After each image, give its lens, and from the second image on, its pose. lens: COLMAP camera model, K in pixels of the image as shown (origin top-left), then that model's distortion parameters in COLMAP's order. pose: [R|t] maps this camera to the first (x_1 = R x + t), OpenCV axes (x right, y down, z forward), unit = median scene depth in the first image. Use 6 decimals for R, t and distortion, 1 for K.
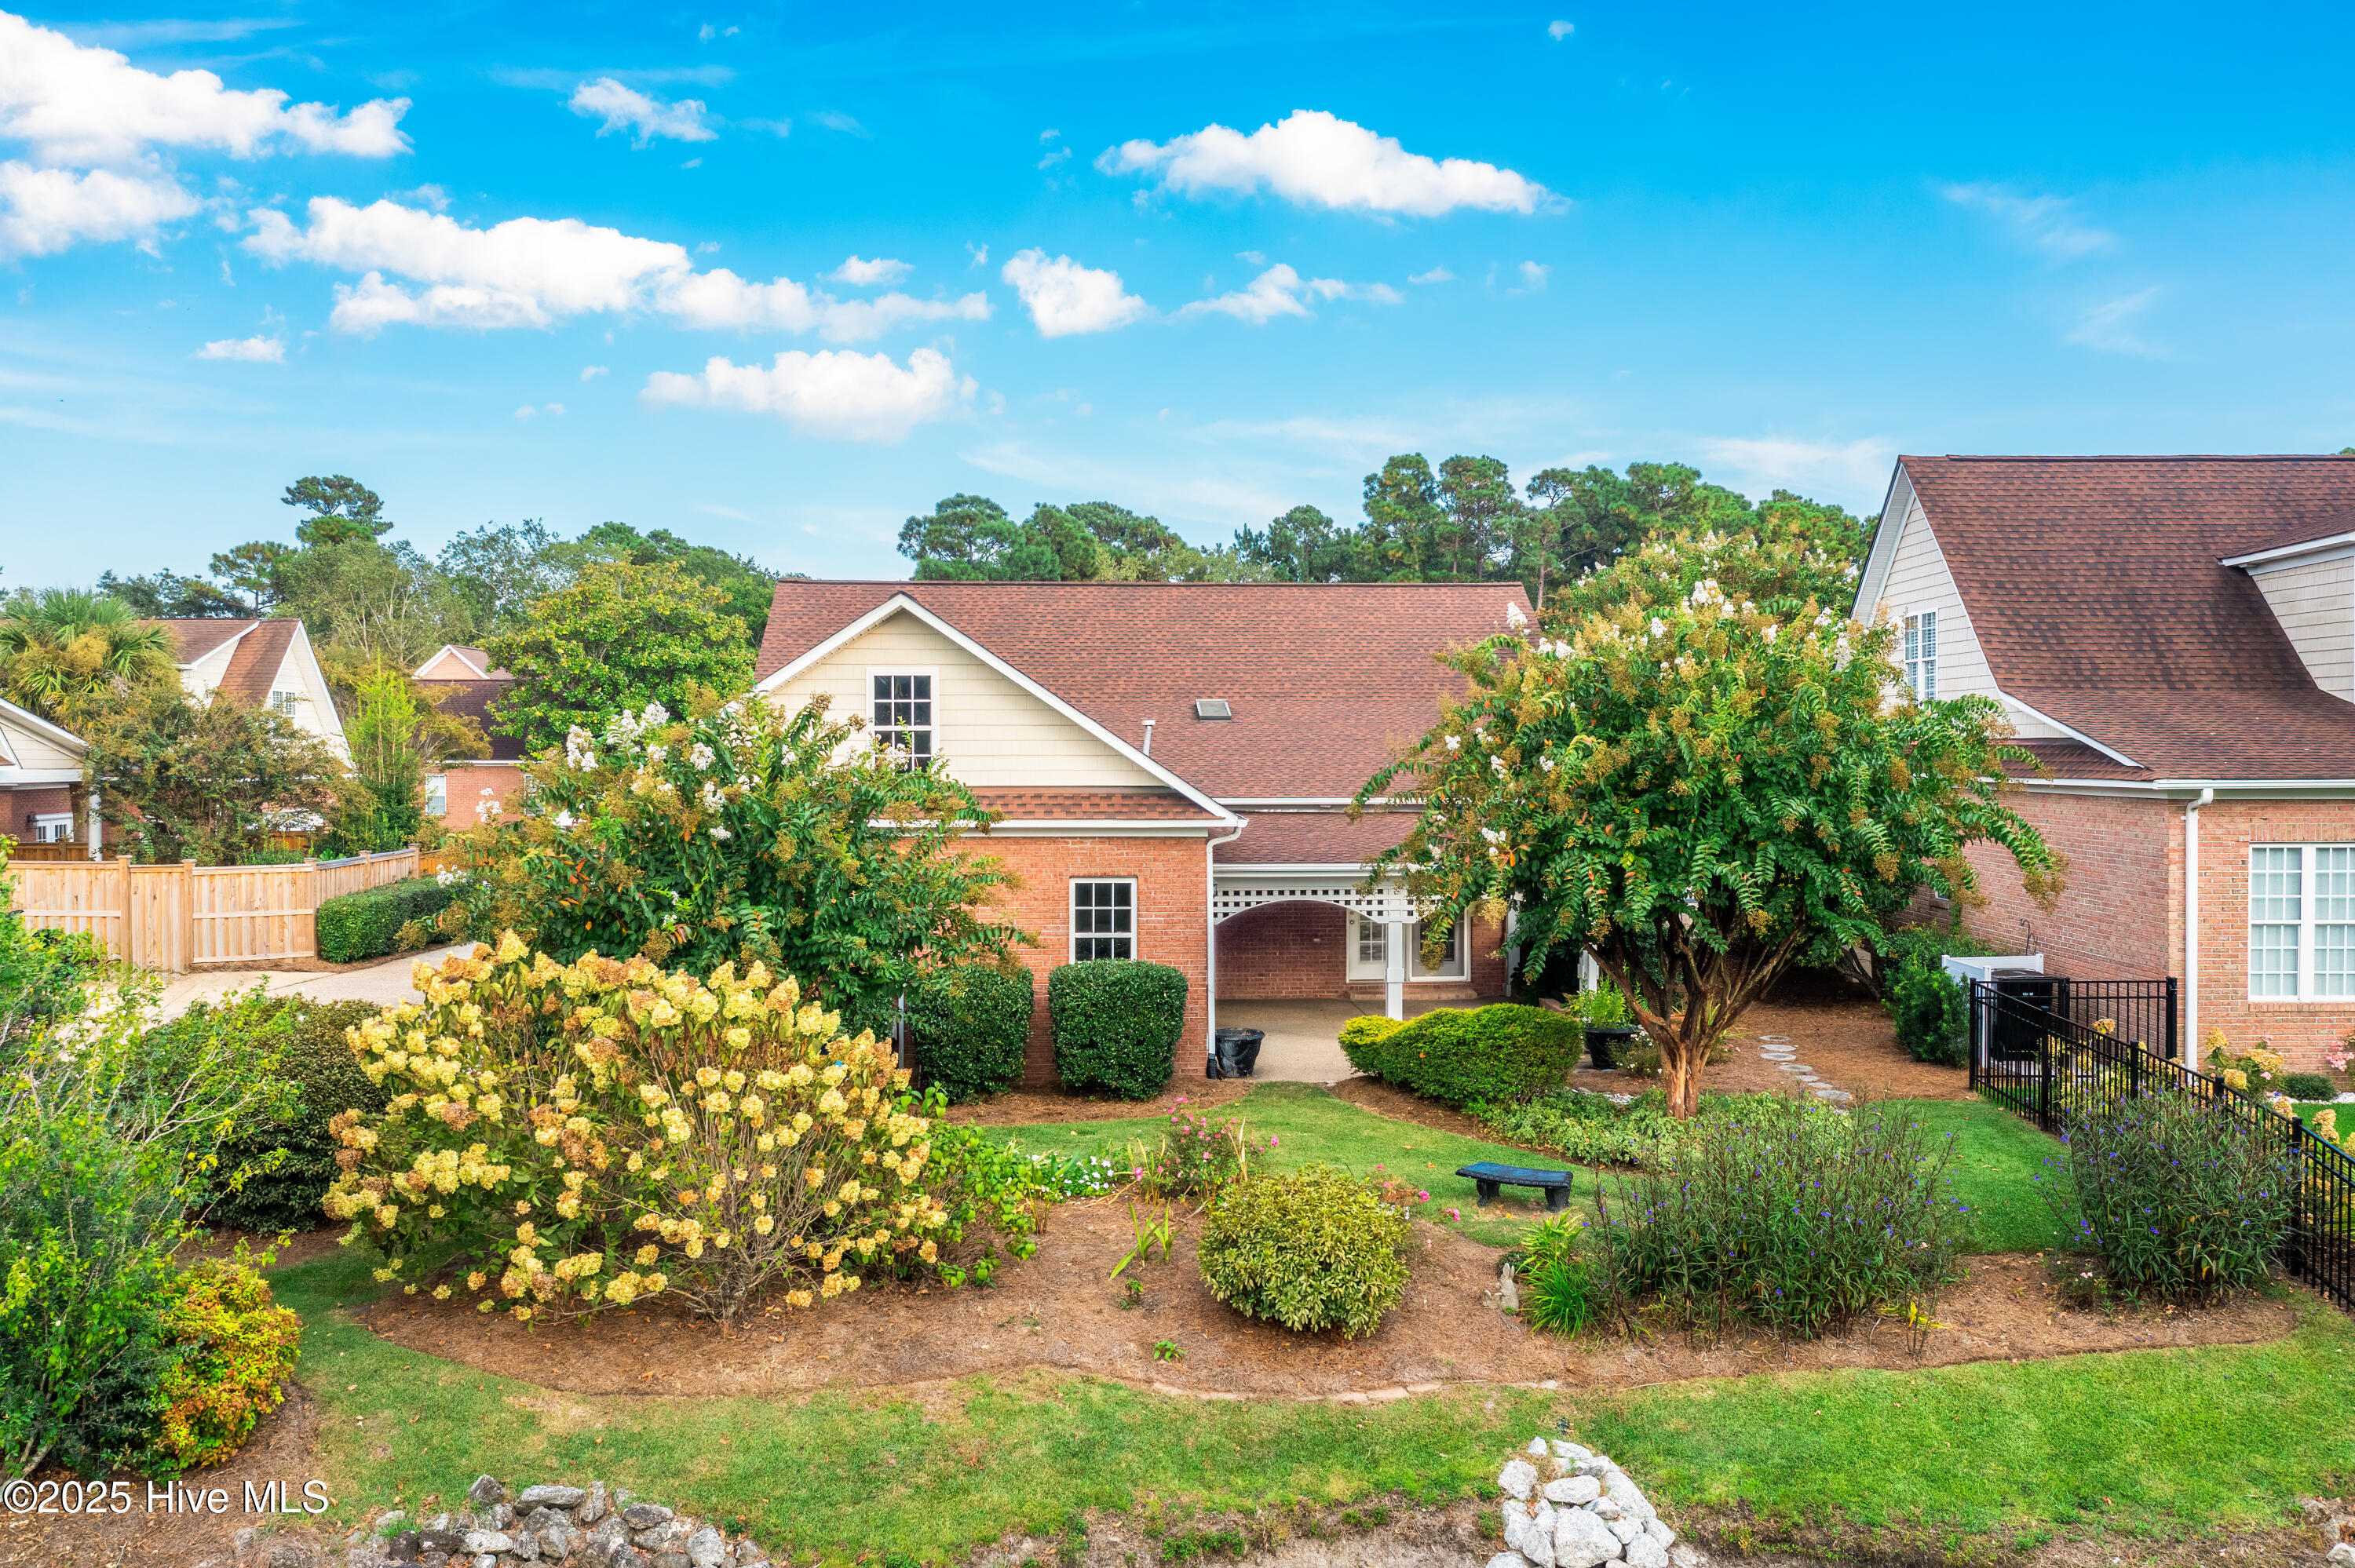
lens RADIAL K [[1921.4, 0, 1216.3], [0, 1921.4, 782.3], [0, 0, 1]] dist [-0.054888, 0.100083]
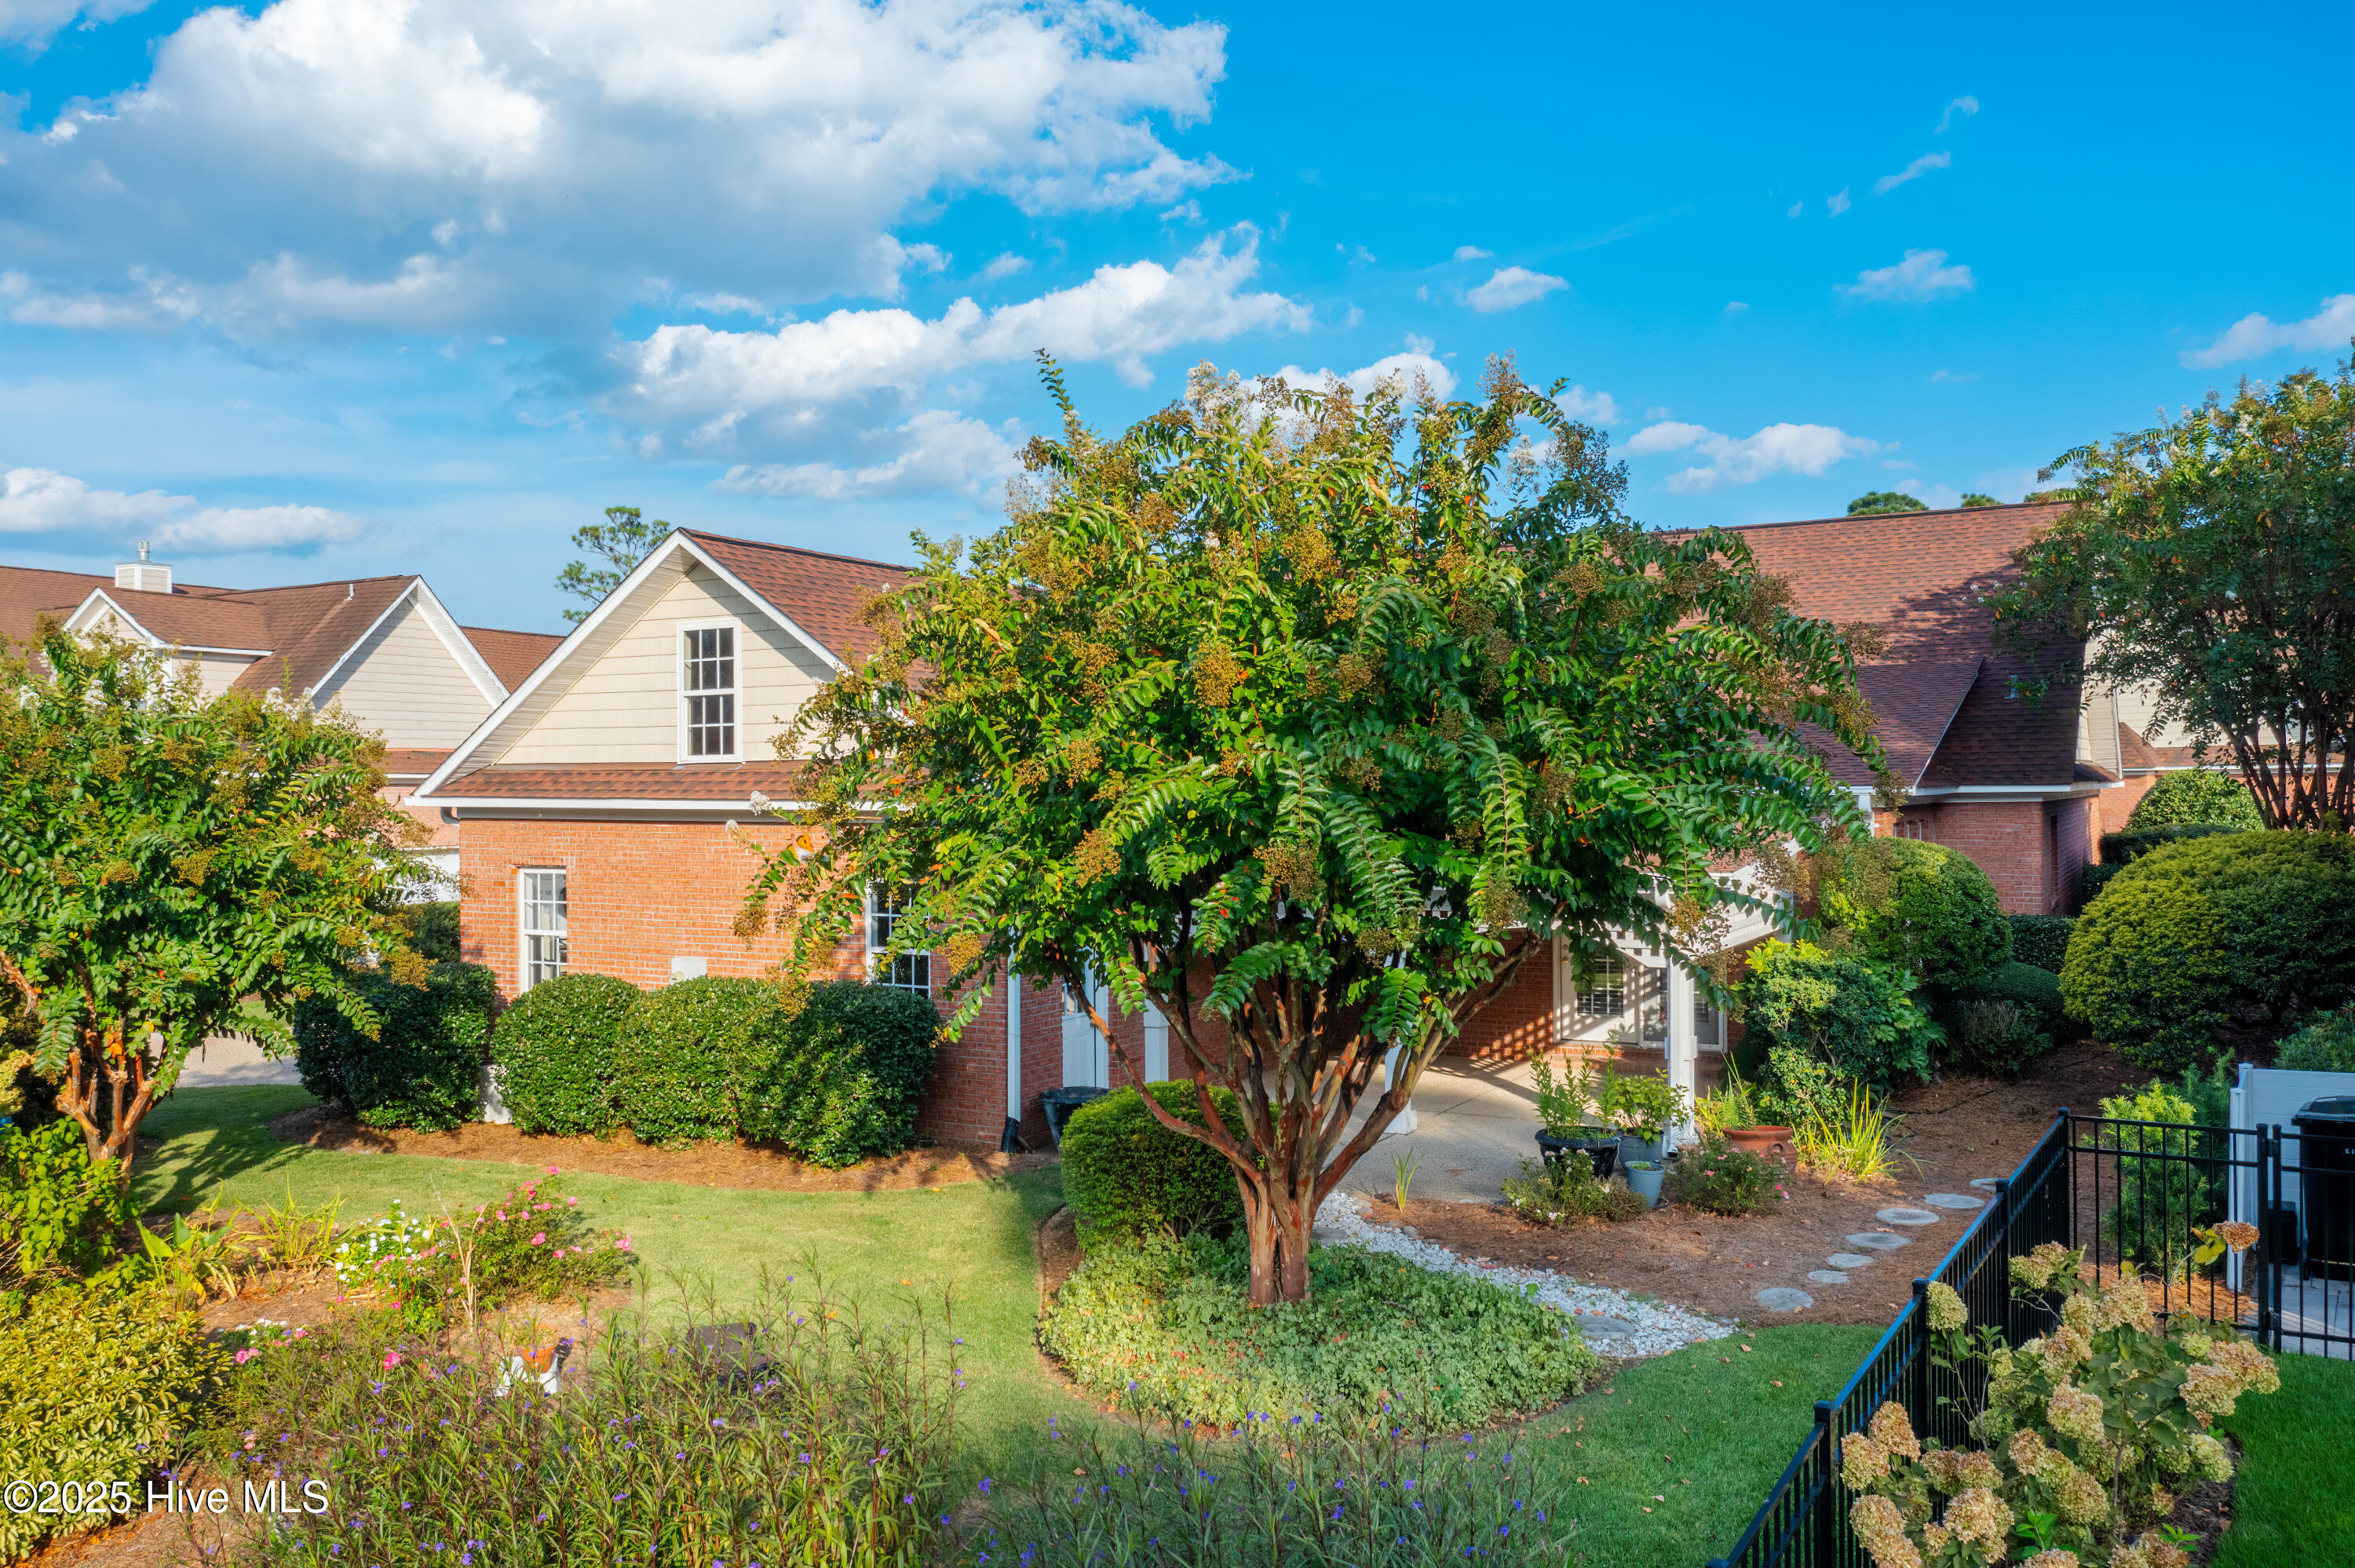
lens RADIAL K [[1849.5, 0, 1191.2], [0, 1849.5, 816.4], [0, 0, 1]] dist [-0.056282, 0.081465]
pose [[0.836815, 0.003446, -0.547475, 0.397928], [-0.004595, 0.999989, -0.000729, 0.022439], [0.547466, 0.003126, 0.836822, 0.390777]]
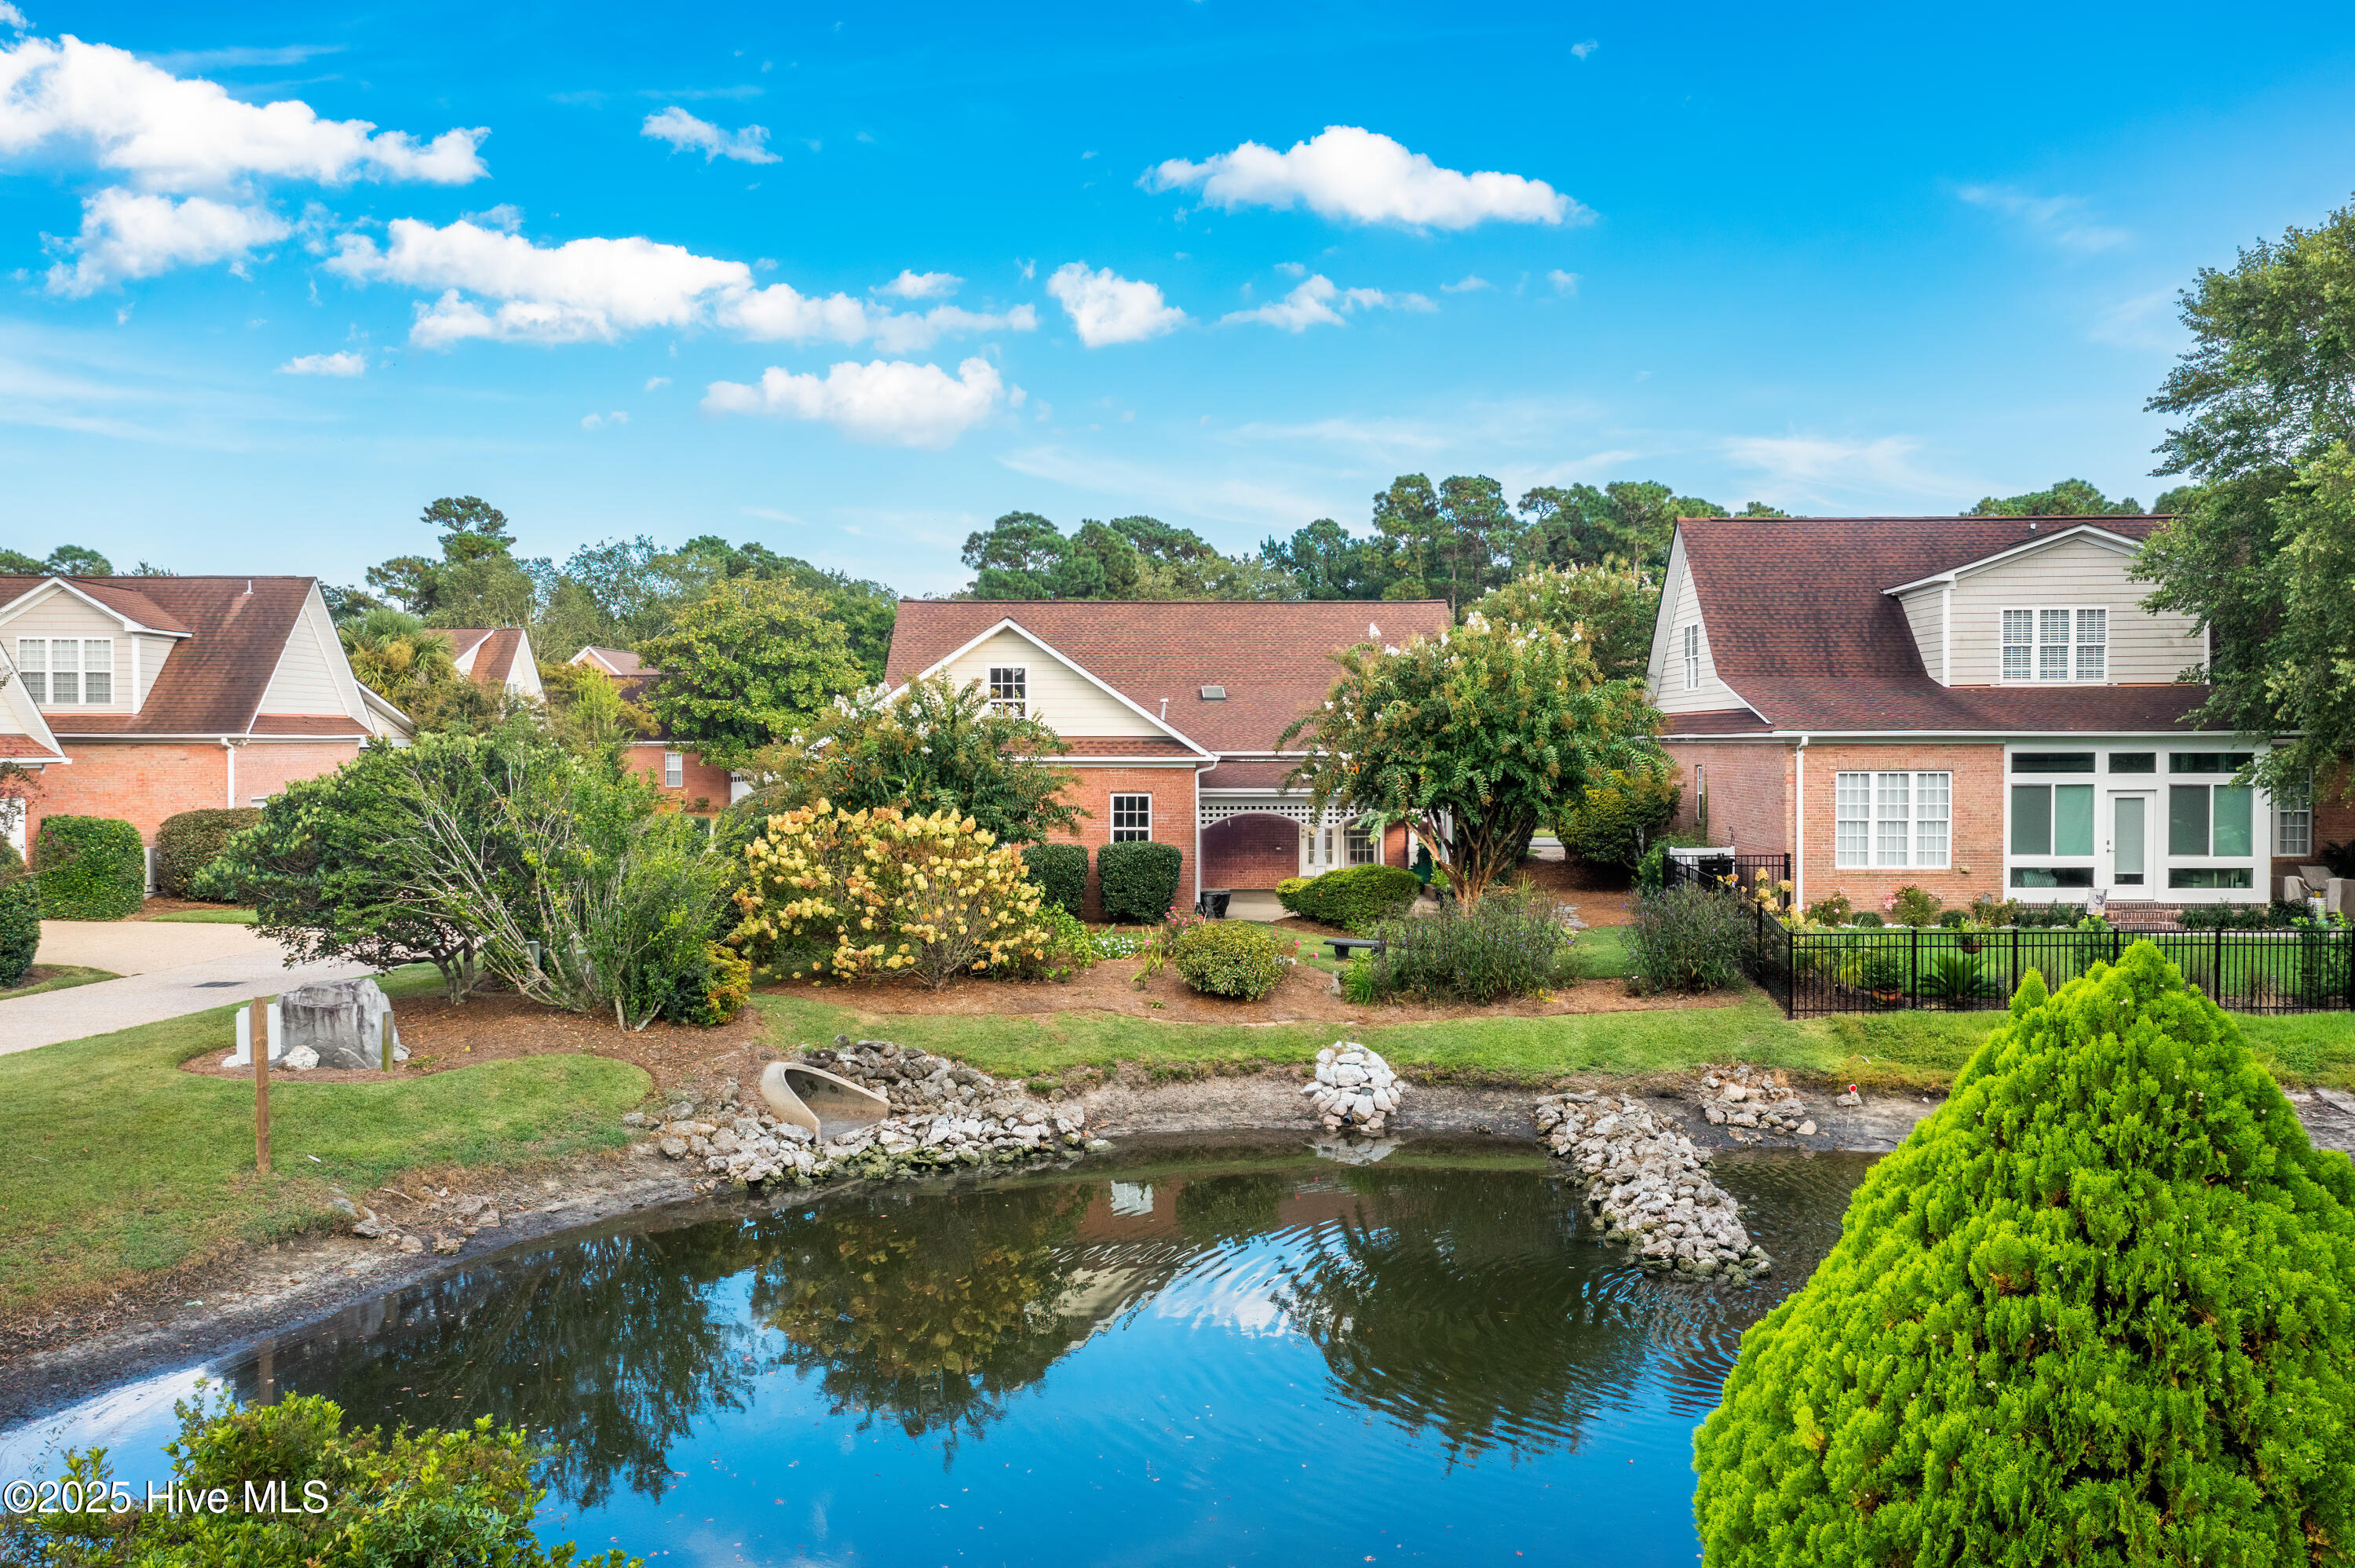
lens RADIAL K [[1849.5, 0, 1191.2], [0, 1849.5, 816.4], [0, 0, 1]] dist [-0.056282, 0.081465]
pose [[0.999413, 0.001114, -0.034241, 0.040215], [-0.000355, 0.999754, 0.022167, 0.030805], [0.034257, -0.022142, 0.999168, -0.493022]]
